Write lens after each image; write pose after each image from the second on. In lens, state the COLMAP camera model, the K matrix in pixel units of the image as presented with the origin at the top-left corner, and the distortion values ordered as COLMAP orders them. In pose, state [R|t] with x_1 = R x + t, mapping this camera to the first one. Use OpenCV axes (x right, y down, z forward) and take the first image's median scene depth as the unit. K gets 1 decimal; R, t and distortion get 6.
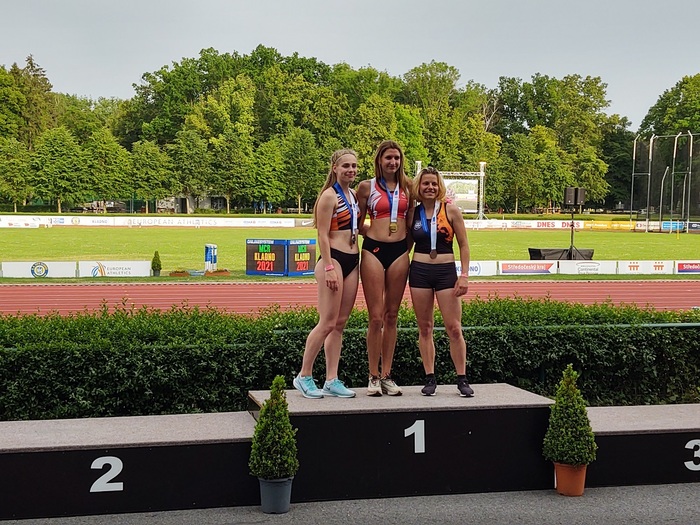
lens RADIAL K [[1040.5, 0, 354.1], [0, 1040.5, 259.8], [0, 0, 1]] dist [0.079917, 0.000000]
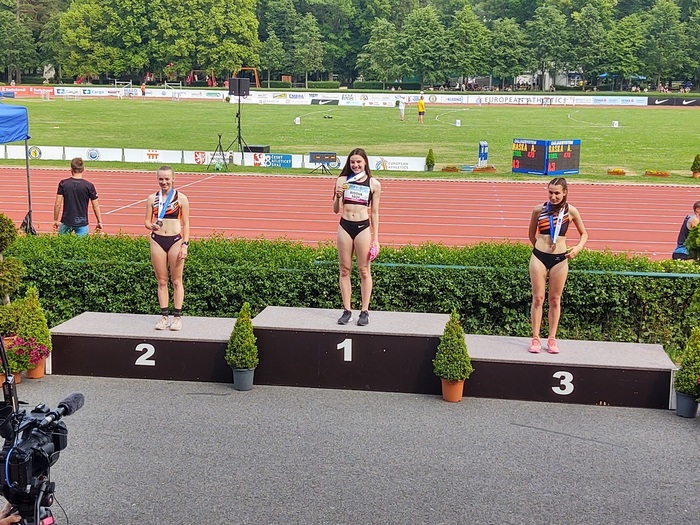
lens RADIAL K [[1040.5, 0, 350.1], [0, 1040.5, 261.4], [0, 0, 1]] dist [0.079917, 0.000000]
pose [[0.927204, 0.068567, -0.368227, 0.439652], [-0.019672, 0.990659, 0.134935, -0.109601], [0.374040, -0.117868, 0.919892, -0.231641]]
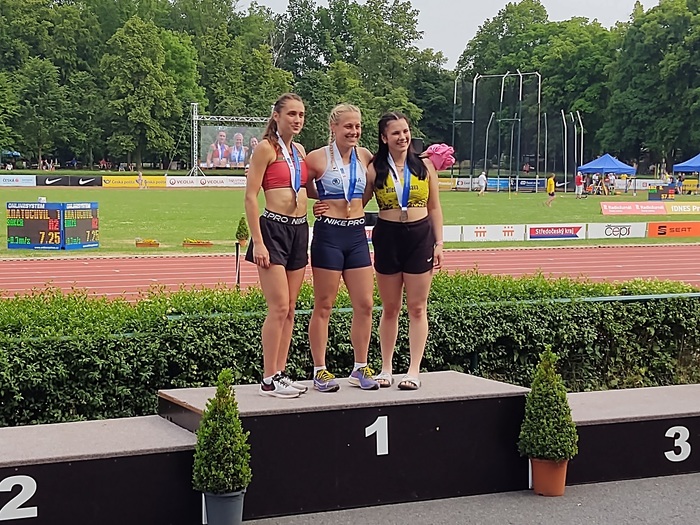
lens RADIAL K [[1300.7, 0, 348.3], [0, 1300.7, 267.1], [0, 0, 1]] dist [0.093533, 0.000000]
pose [[0.981371, -0.017171, 0.191355, -0.122710], [0.011239, 0.999423, 0.032042, -0.000978], [-0.191794, -0.029294, 0.980998, -0.020069]]
